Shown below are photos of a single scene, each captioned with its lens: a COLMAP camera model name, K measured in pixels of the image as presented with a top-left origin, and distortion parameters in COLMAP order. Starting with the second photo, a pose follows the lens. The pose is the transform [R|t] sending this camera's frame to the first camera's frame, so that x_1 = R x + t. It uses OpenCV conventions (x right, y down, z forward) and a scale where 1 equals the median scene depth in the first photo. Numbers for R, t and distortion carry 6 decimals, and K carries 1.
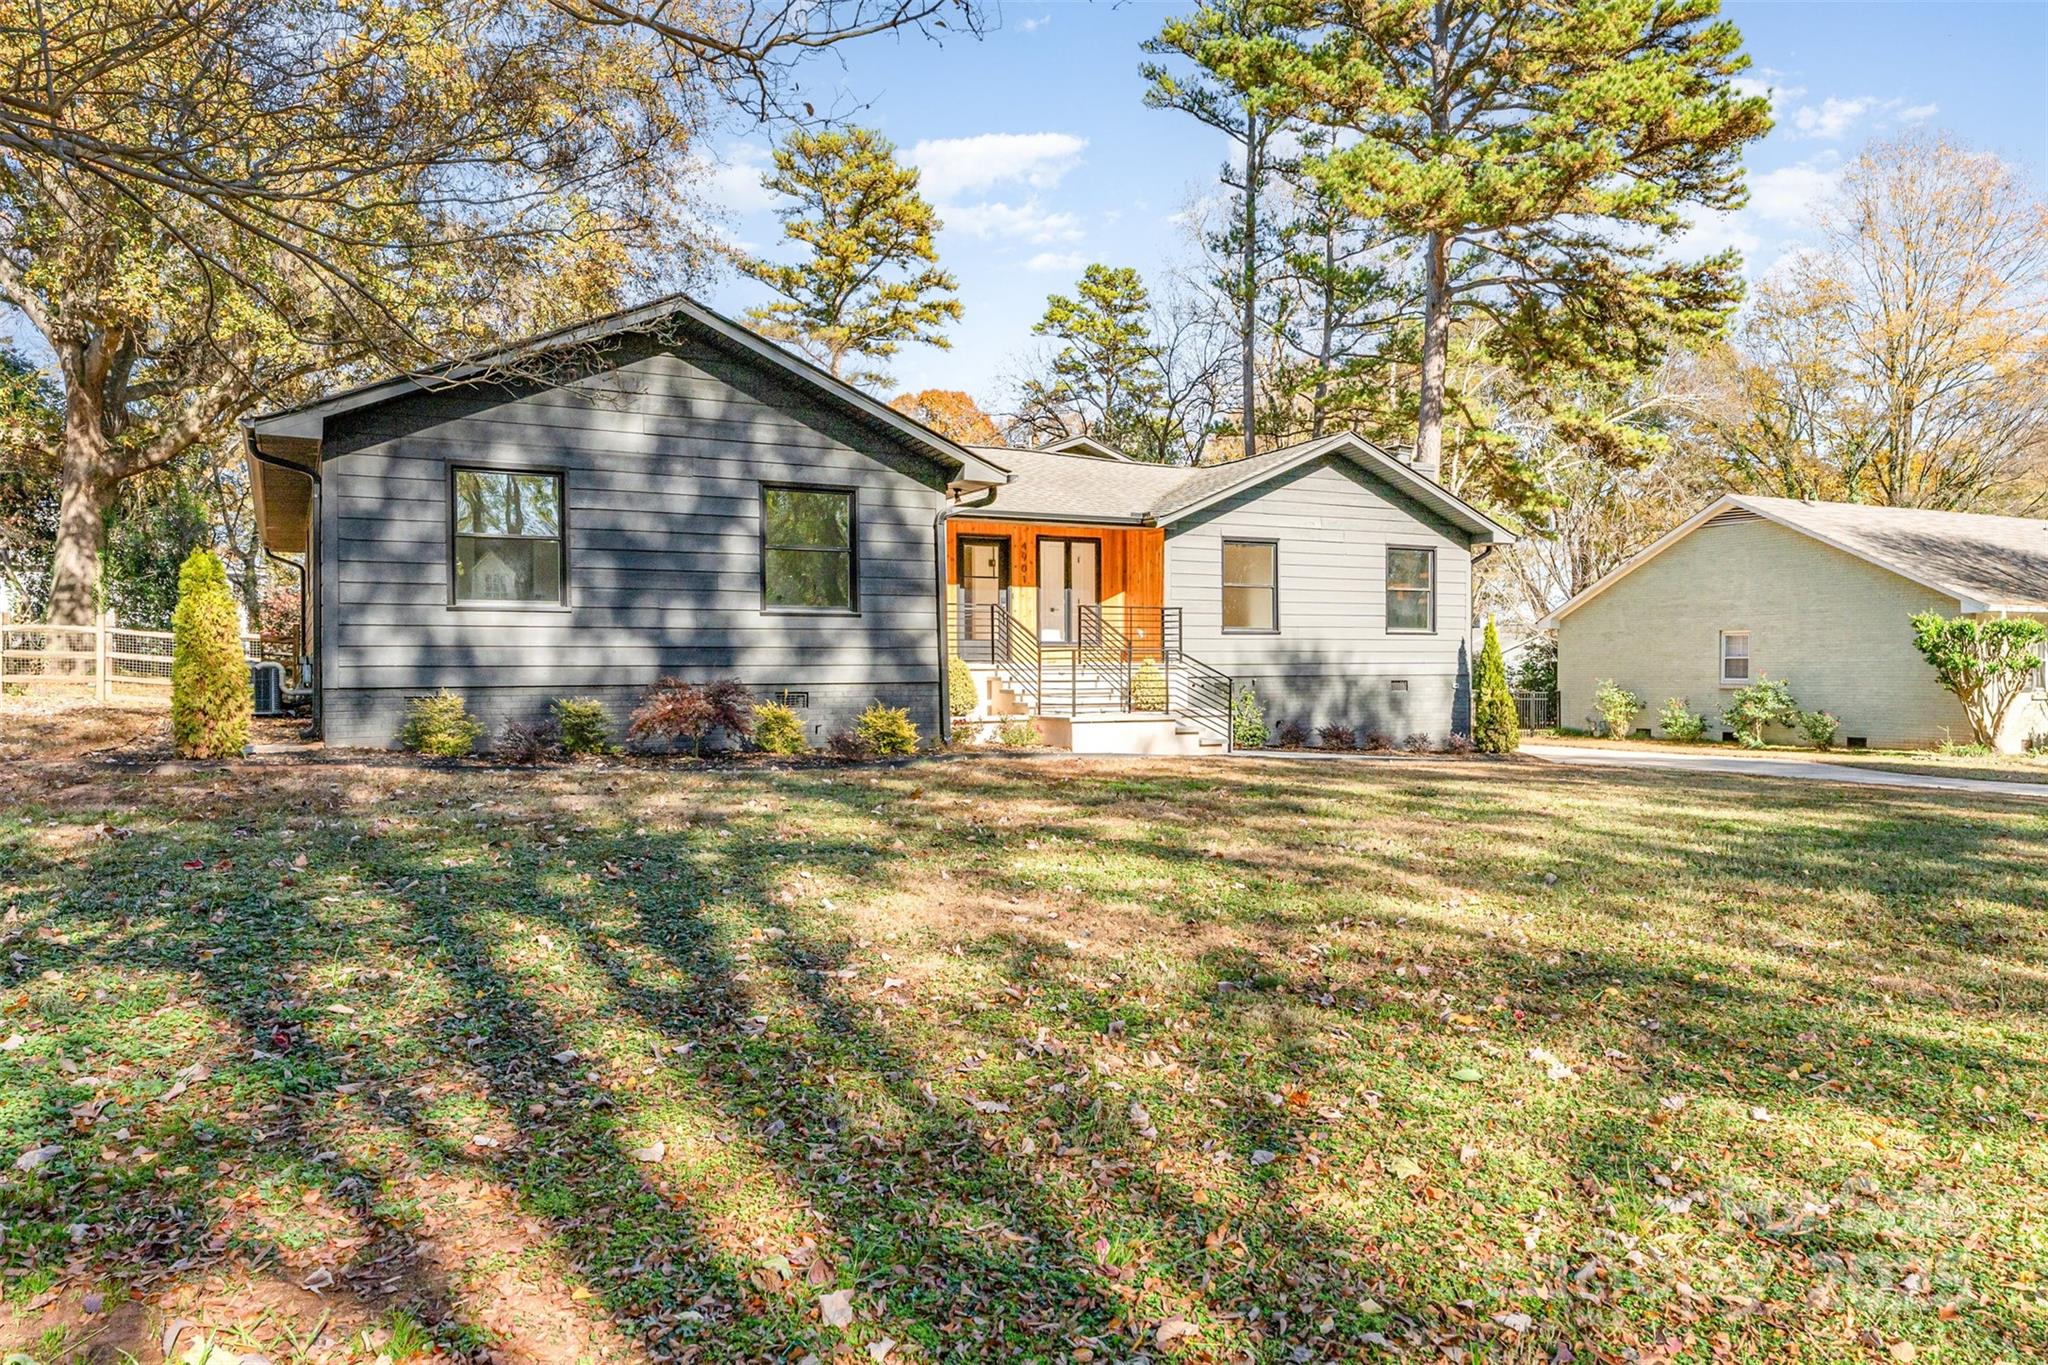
lens RADIAL K [[1364.8, 0, 1024.0], [0, 1364.8, 682.5], [0, 0, 1]] dist [-0.003720, -0.000236]
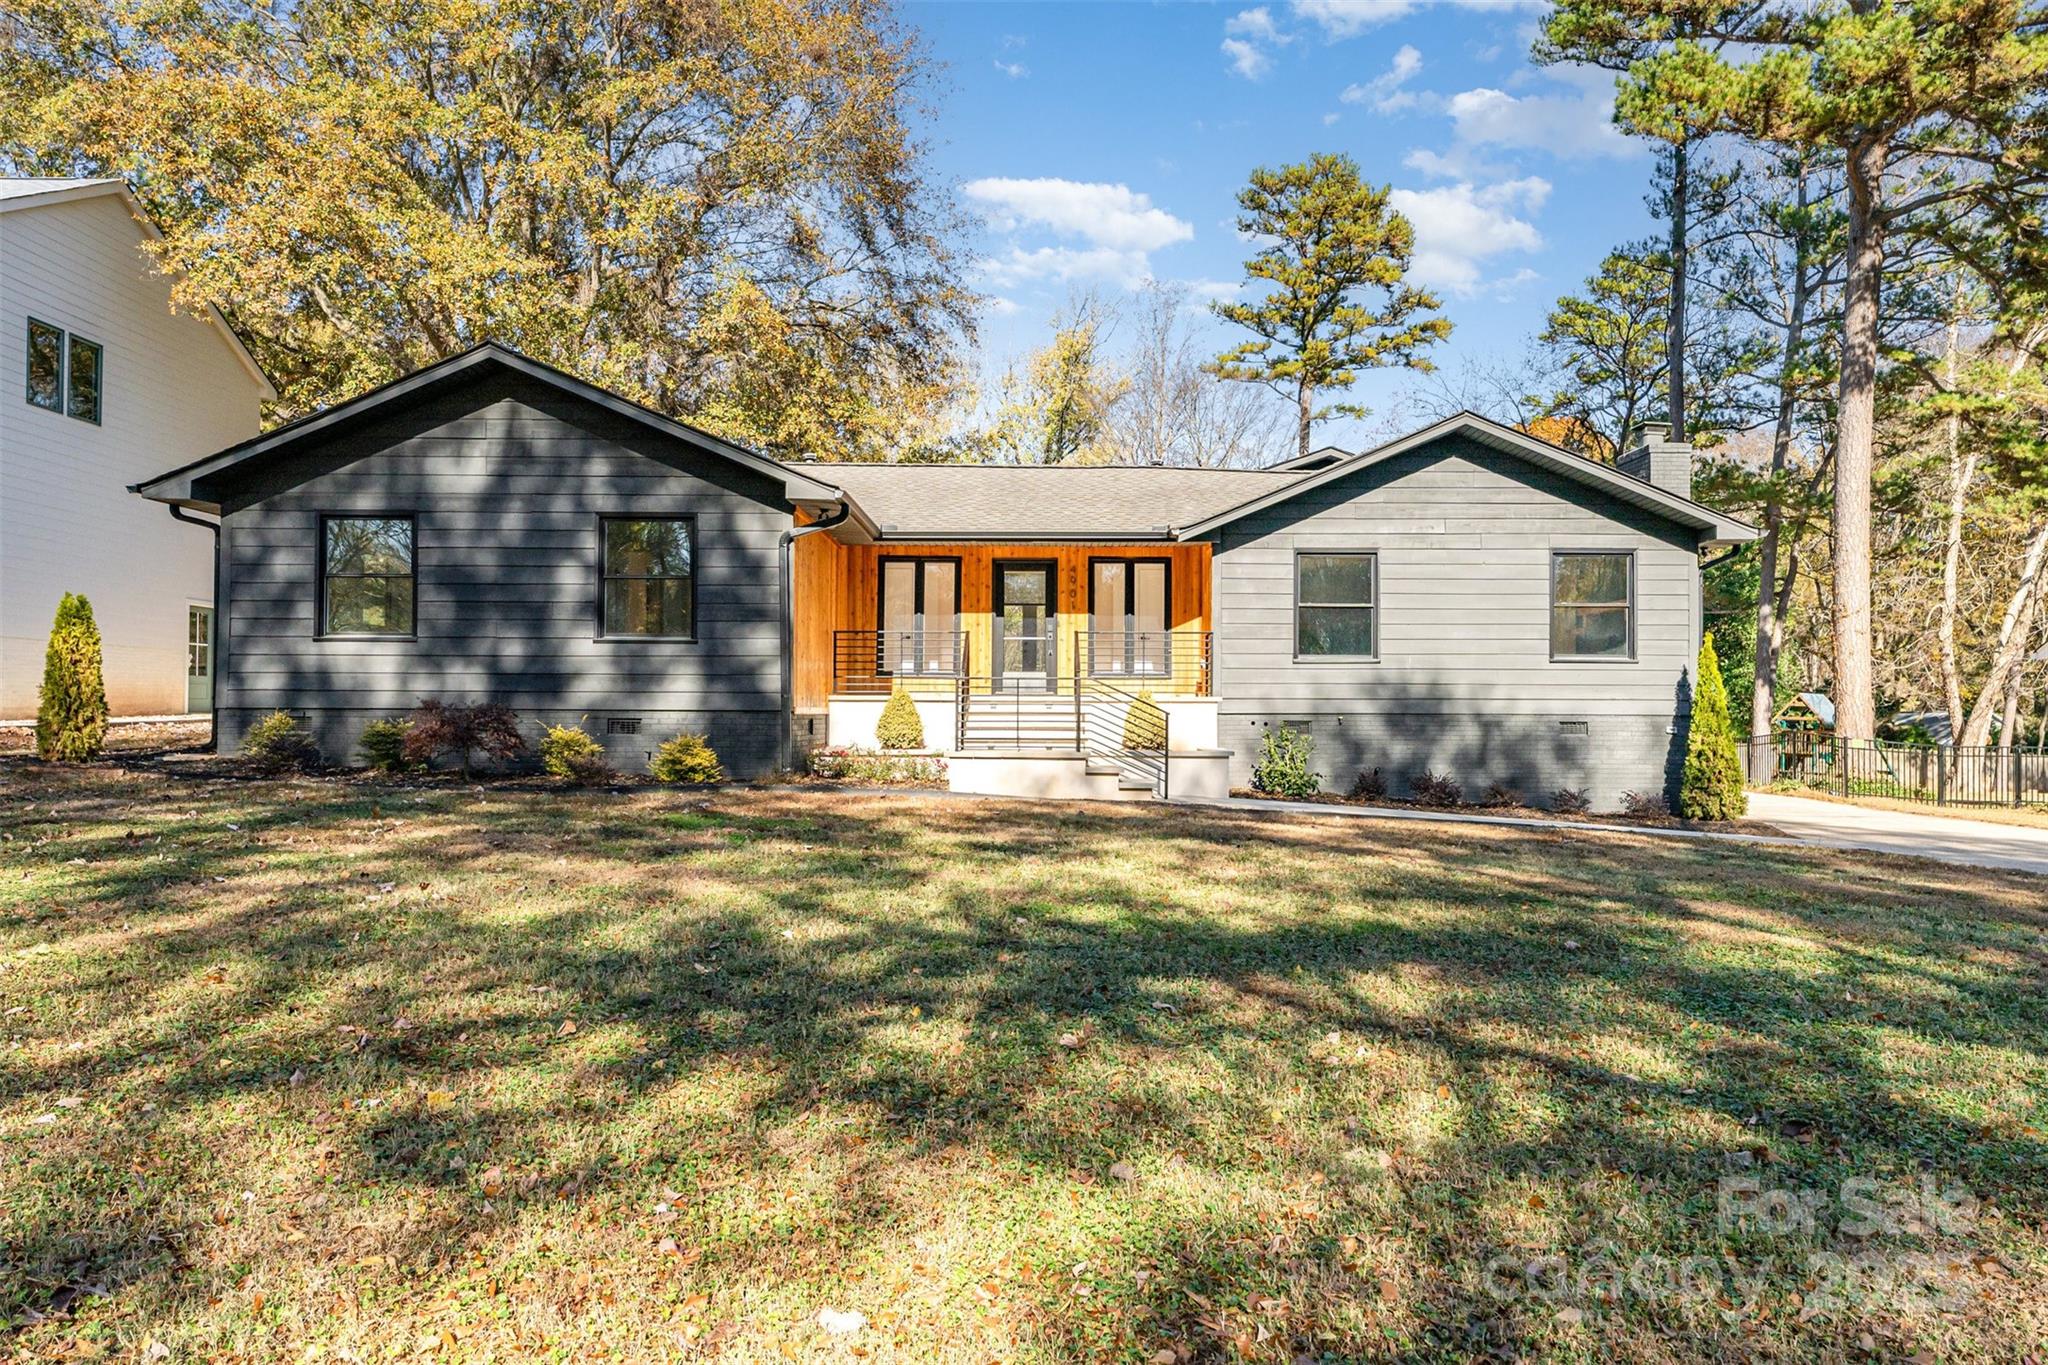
lens RADIAL K [[1303.1, 0, 1018.9], [0, 1303.1, 721.2], [0, 0, 1]] dist [-0.000173, 0.000552]
pose [[0.873364, 0.014377, -0.486856, 0.402485], [-0.015228, 0.999882, 0.002209, 0.001665], [0.486830, 0.005485, 0.873480, 0.210958]]
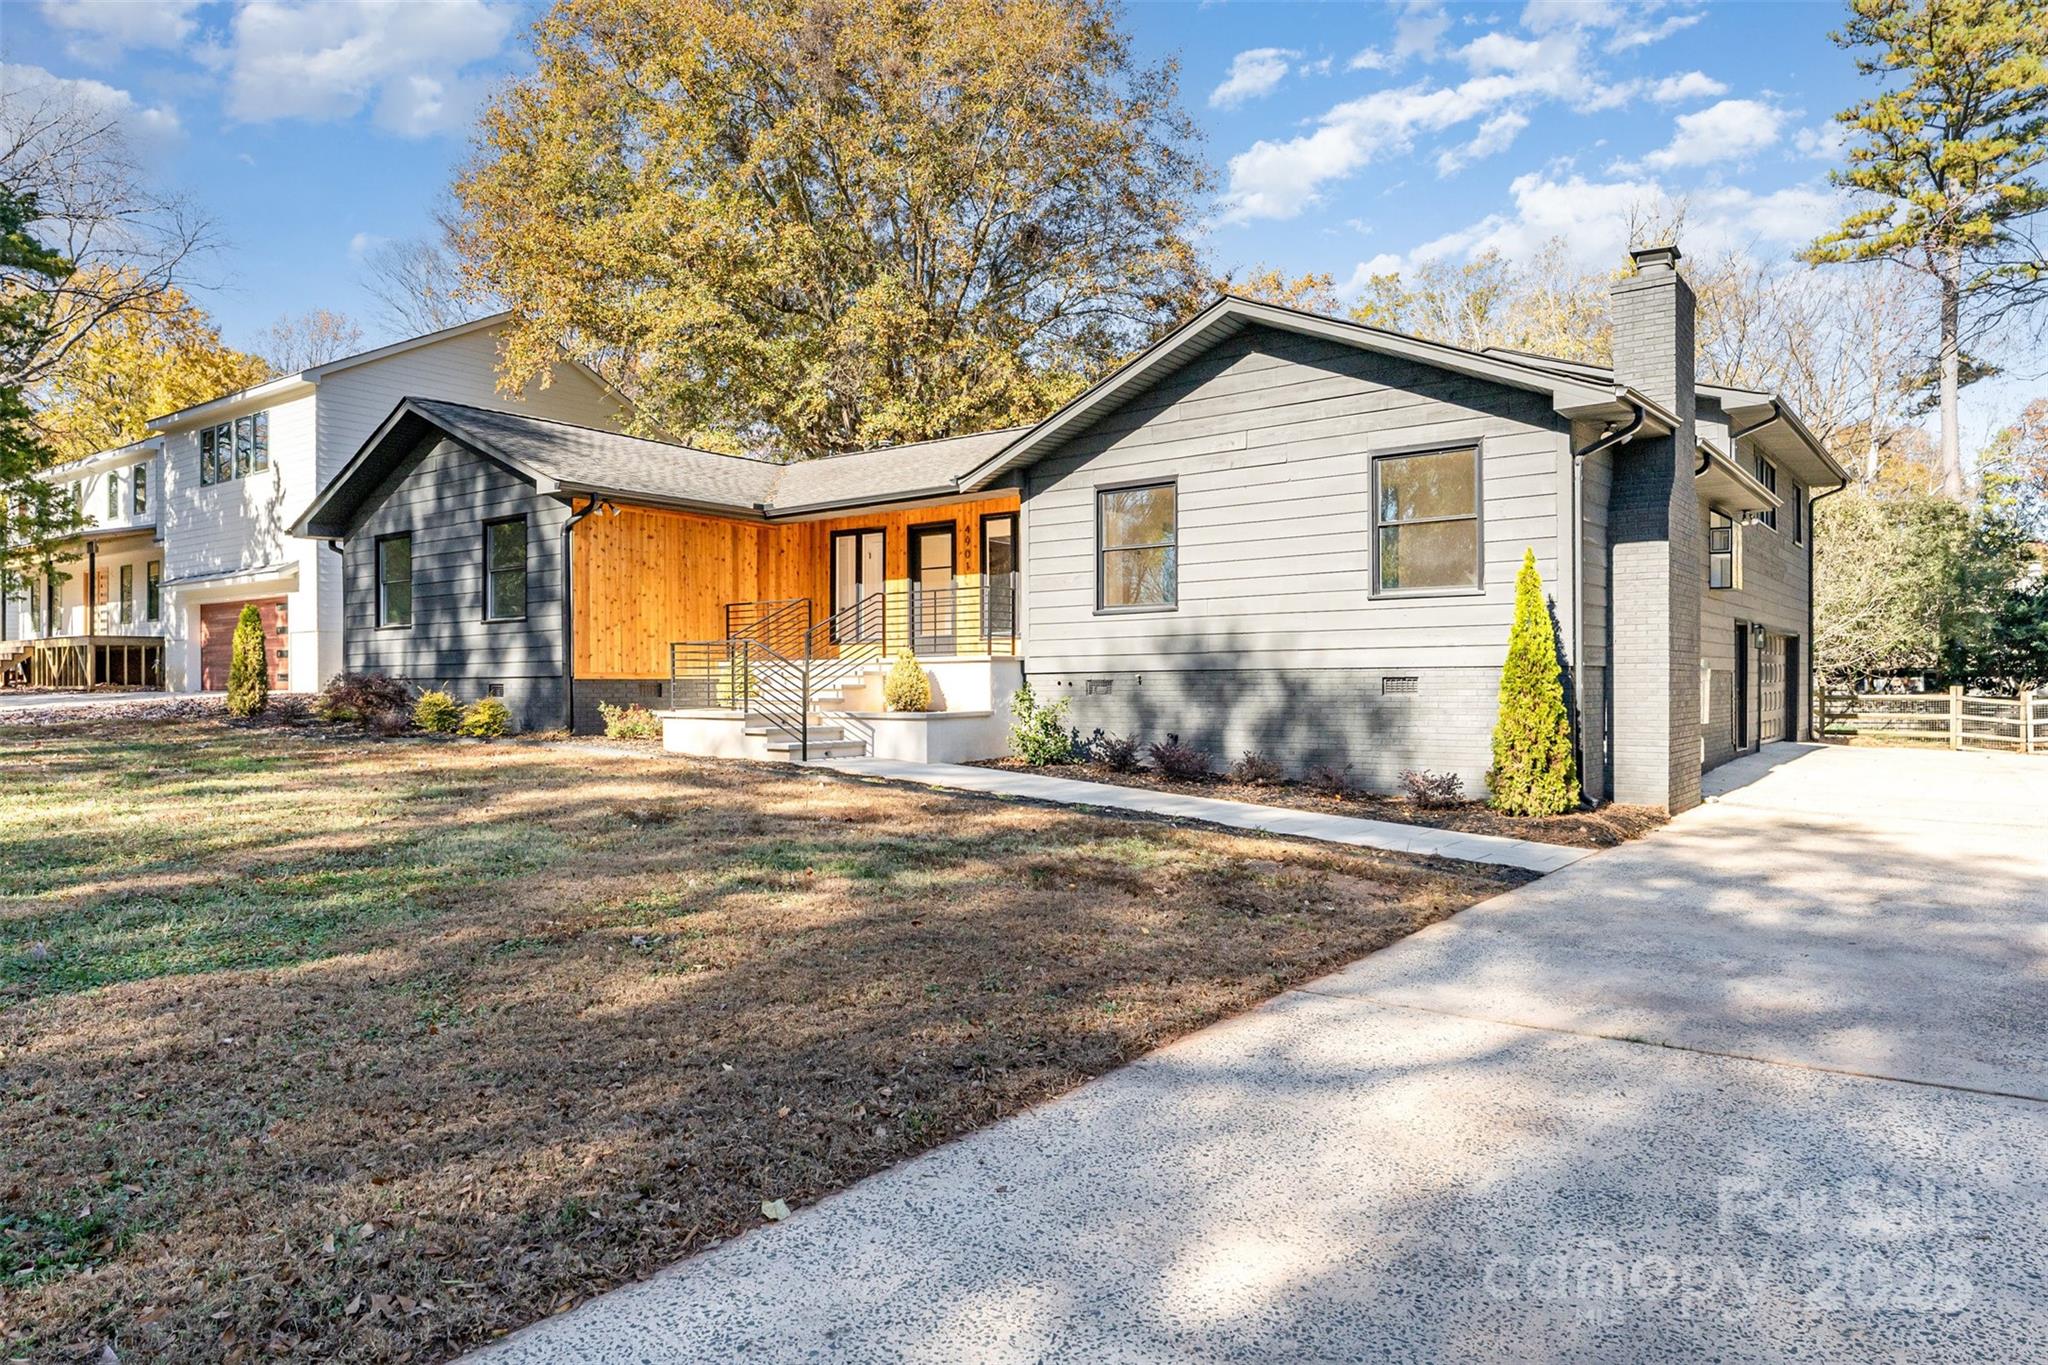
lens RADIAL K [[1245.5, 0, 1064.8], [0, 1245.5, 631.3], [0, 0, 1]] dist [-0.021152, -0.000112]
pose [[0.404594, -0.032779, -0.913909, 0.779841], [-0.005775, 0.999246, -0.038396, -0.001555], [0.914478, 0.020813, 0.404100, 0.731936]]
